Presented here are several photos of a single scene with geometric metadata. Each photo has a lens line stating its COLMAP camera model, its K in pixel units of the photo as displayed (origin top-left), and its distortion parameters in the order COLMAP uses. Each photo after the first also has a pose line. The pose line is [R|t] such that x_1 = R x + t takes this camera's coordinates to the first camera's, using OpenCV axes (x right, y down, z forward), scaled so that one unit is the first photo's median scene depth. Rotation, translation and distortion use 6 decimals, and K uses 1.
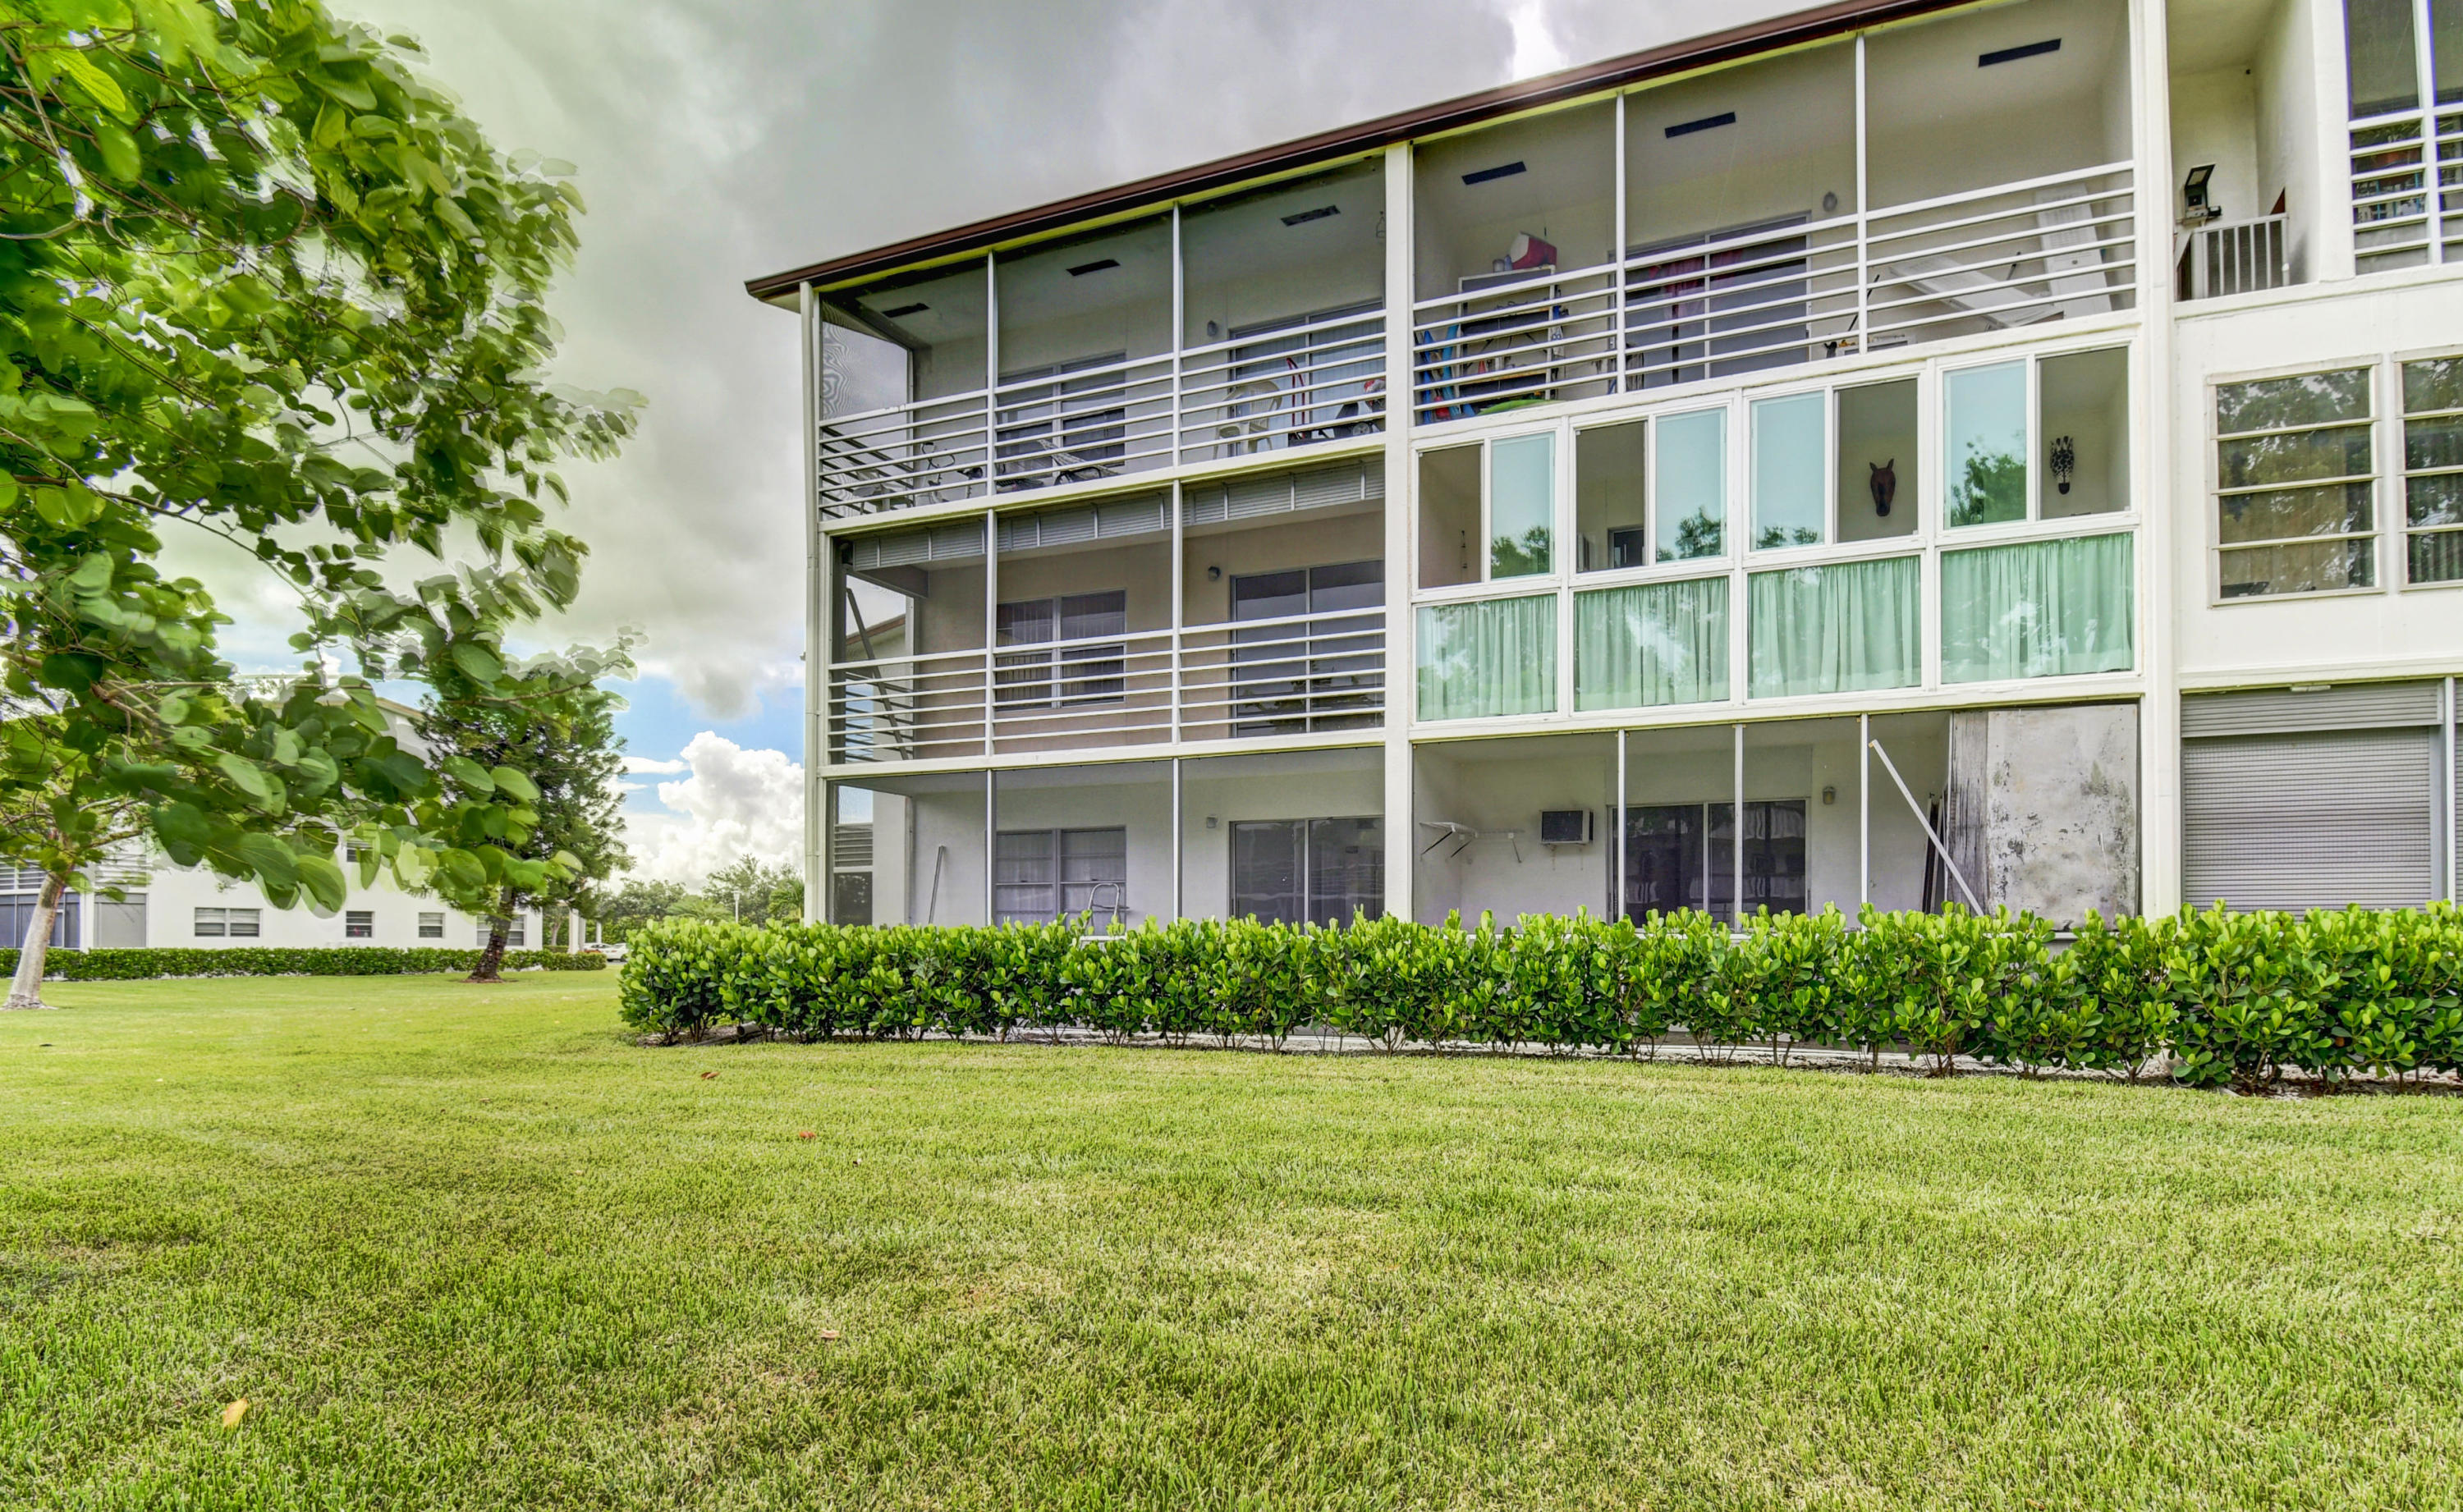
lens RADIAL K [[1293.5, 0, 1231.4], [0, 1293.5, 921.7], [0, 0, 1]] dist [0.036370, 0.000195]
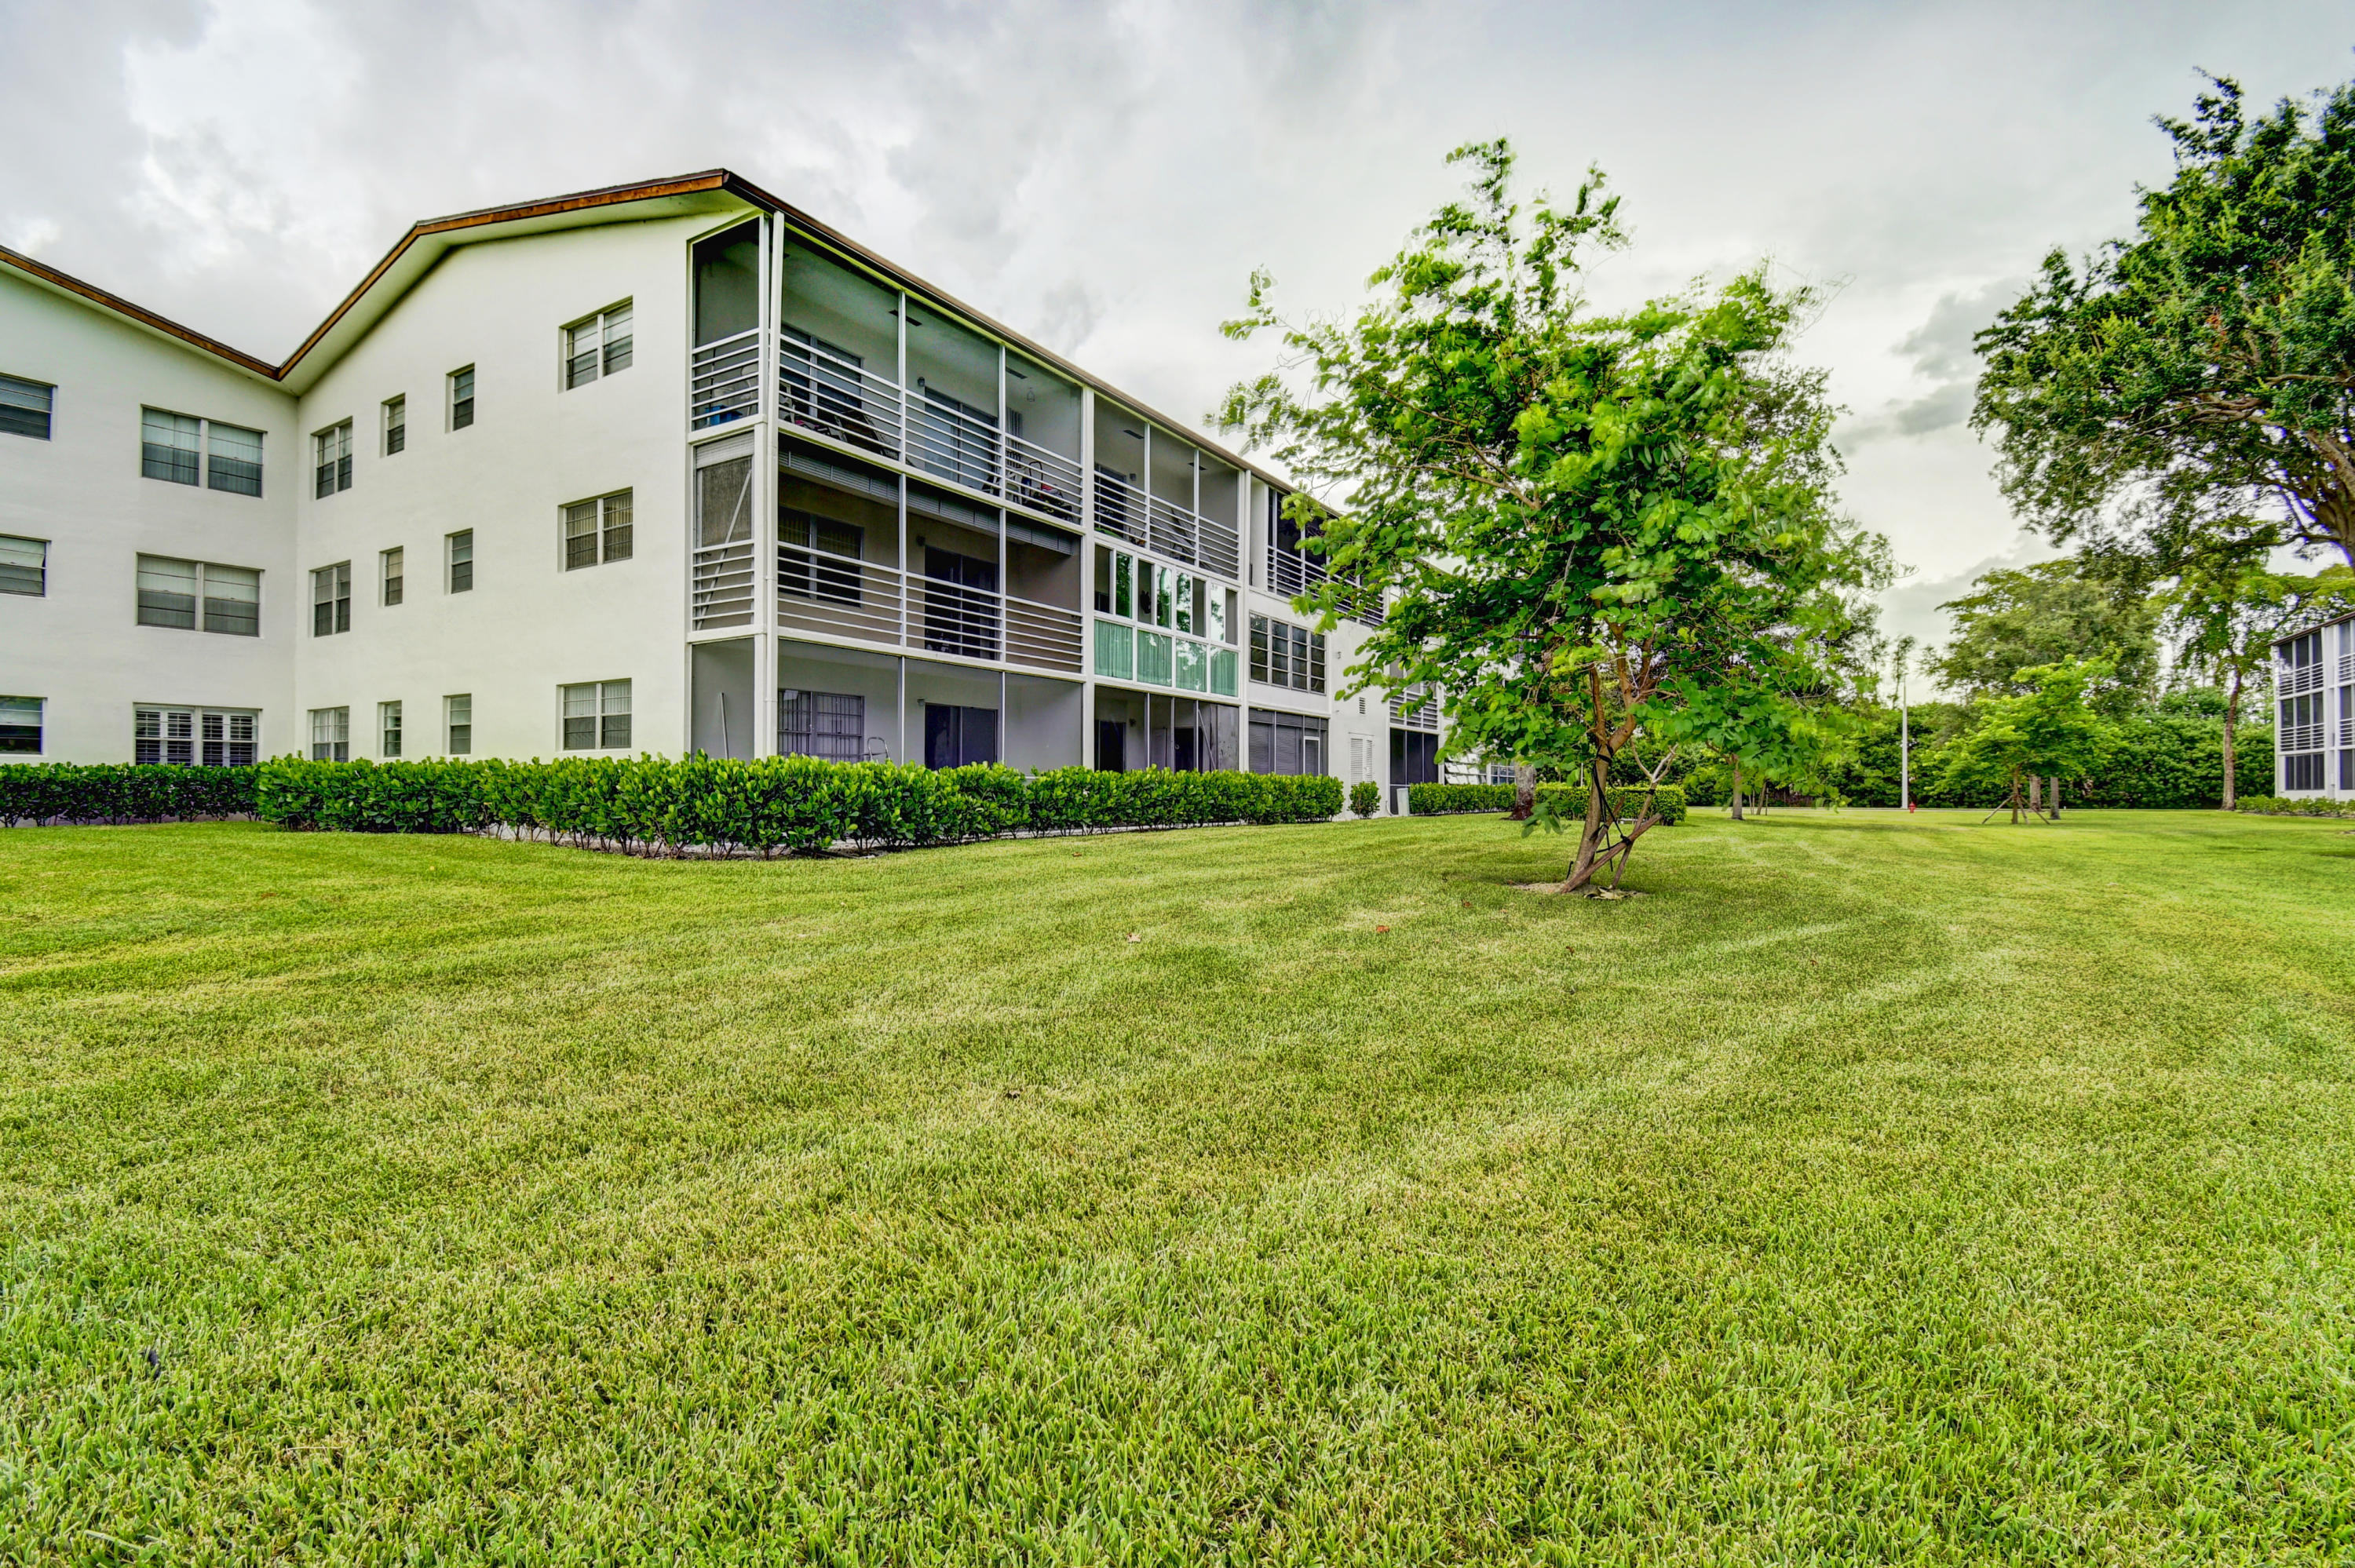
lens RADIAL K [[1062.2, 0, 1177.5], [0, 1062.2, 784.0], [0, 0, 1]] dist [0.010228, -0.021106]
pose [[0.144166, 0.005054, 0.989541, -1.255572], [-0.024894, 0.999689, -0.001479, 0.015637], [-0.989240, -0.024420, 0.144247, 0.517221]]
